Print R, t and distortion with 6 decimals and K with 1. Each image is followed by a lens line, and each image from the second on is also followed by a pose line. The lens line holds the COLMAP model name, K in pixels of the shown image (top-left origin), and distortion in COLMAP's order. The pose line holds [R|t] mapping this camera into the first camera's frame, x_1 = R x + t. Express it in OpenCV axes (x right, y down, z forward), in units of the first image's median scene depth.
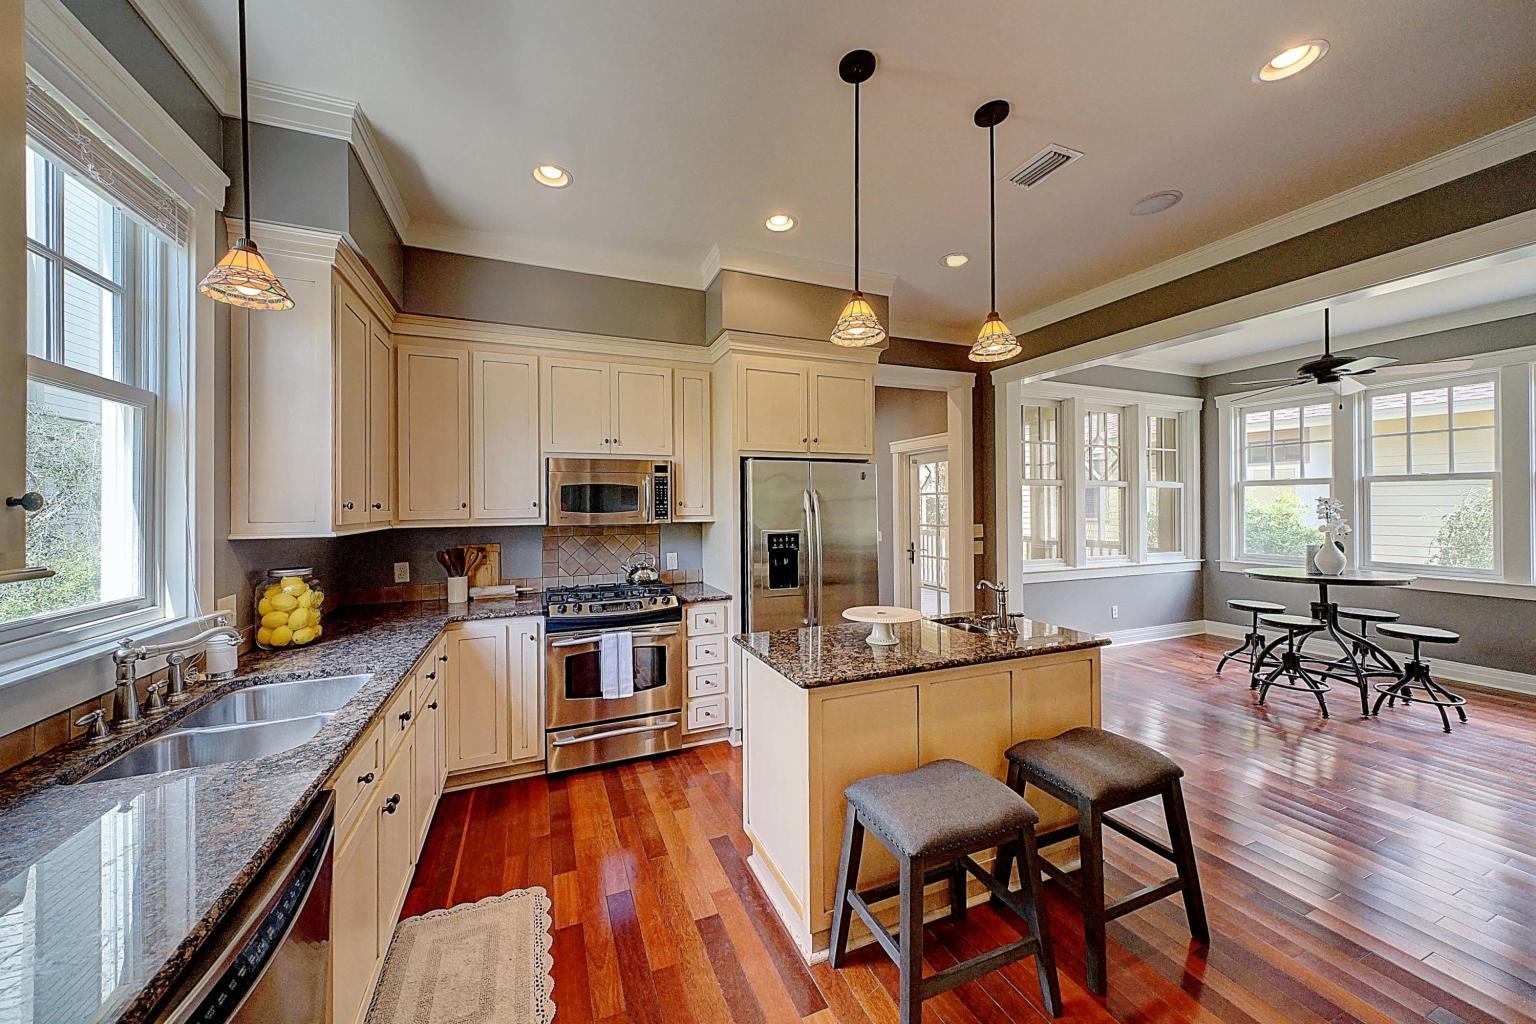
lens RADIAL K [[526.0, 0, 755.4], [0, 526.0, 503.0], [0, 0, 1]] dist [0.002005, -0.000572]
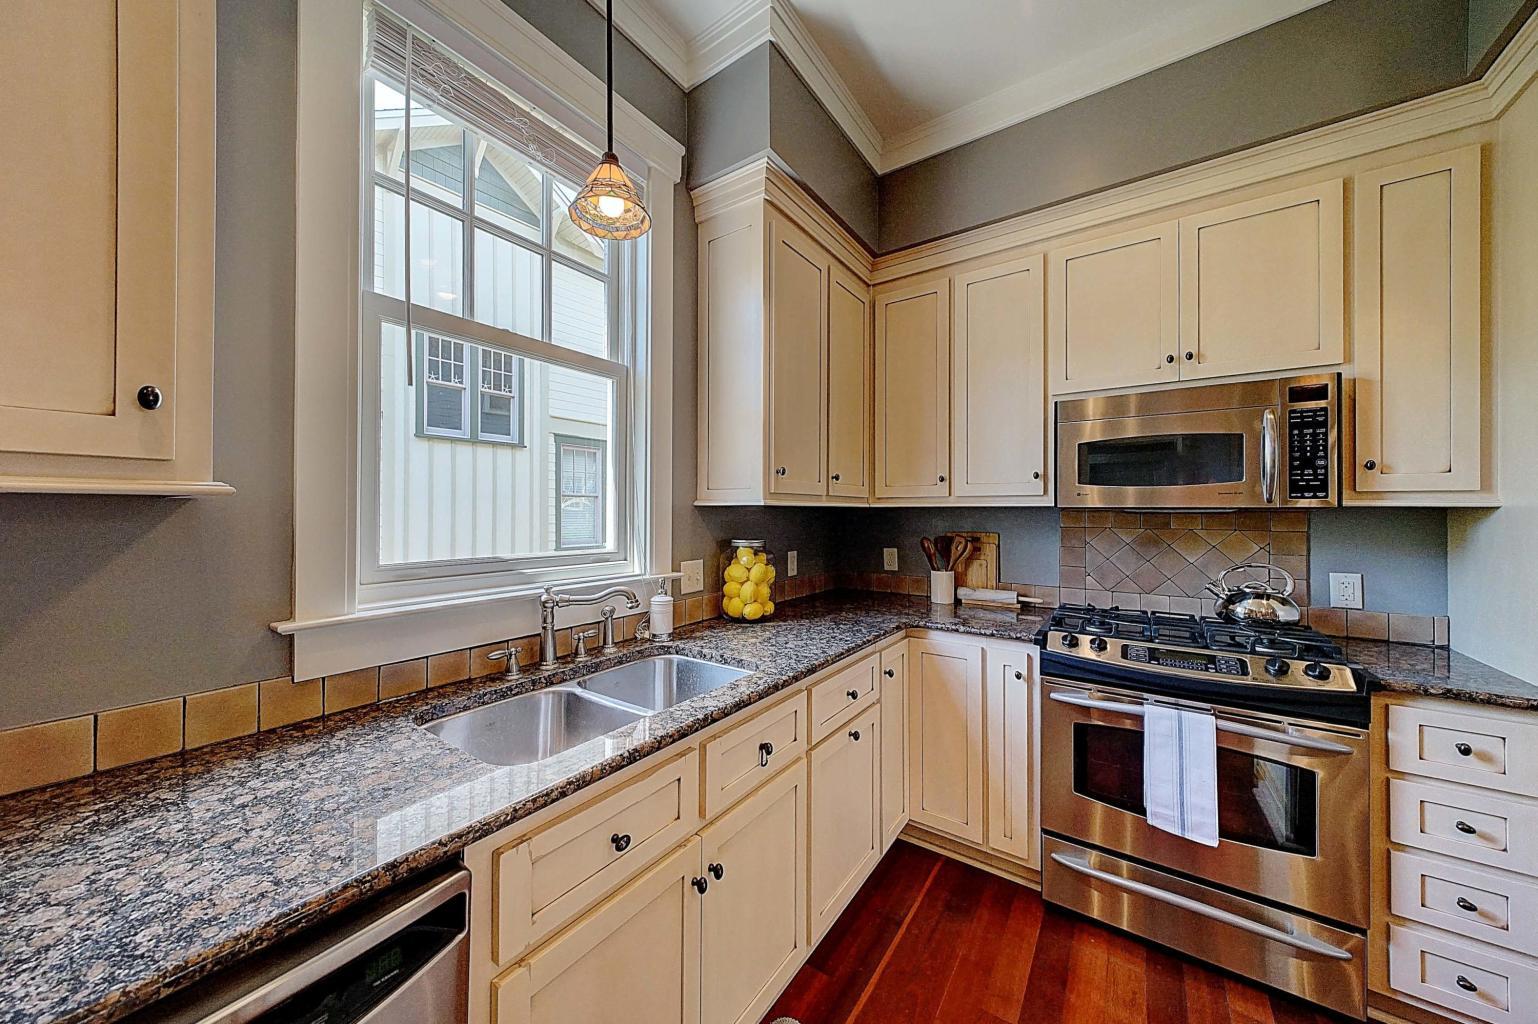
lens RADIAL K [[526.7, 0, 756.8], [0, 526.7, 507.0], [0, 0, 1]] dist [0.002005, -0.000572]
pose [[0.524068, 0.004217, -0.851666, -0.037095], [-0.003157, 0.999990, 0.003009, 0.043875], [0.851671, 0.001111, 0.524076, 0.361710]]
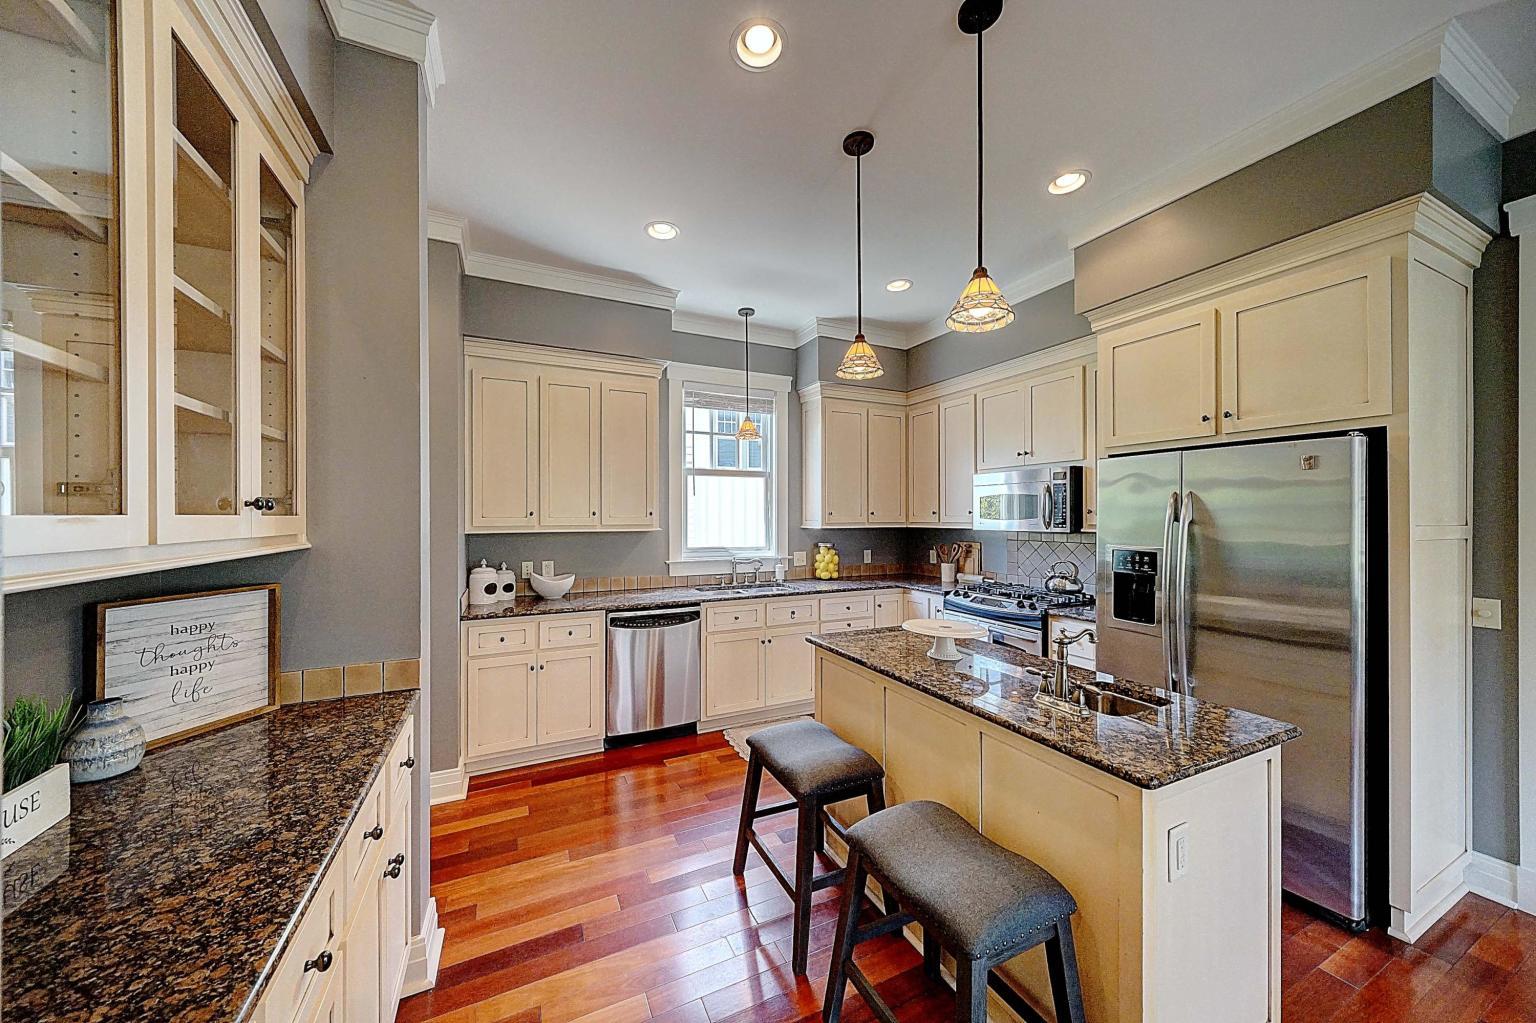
lens RADIAL K [[526.0, 0, 762.1], [0, 526.0, 515.1], [0, 0, 1]] dist [0.002005, -0.000572]
pose [[0.053820, 0.007684, -0.998521, 0.857872], [0.007838, 0.999936, 0.008117, -0.005020], [0.998520, -0.008263, 0.053756, 0.449835]]
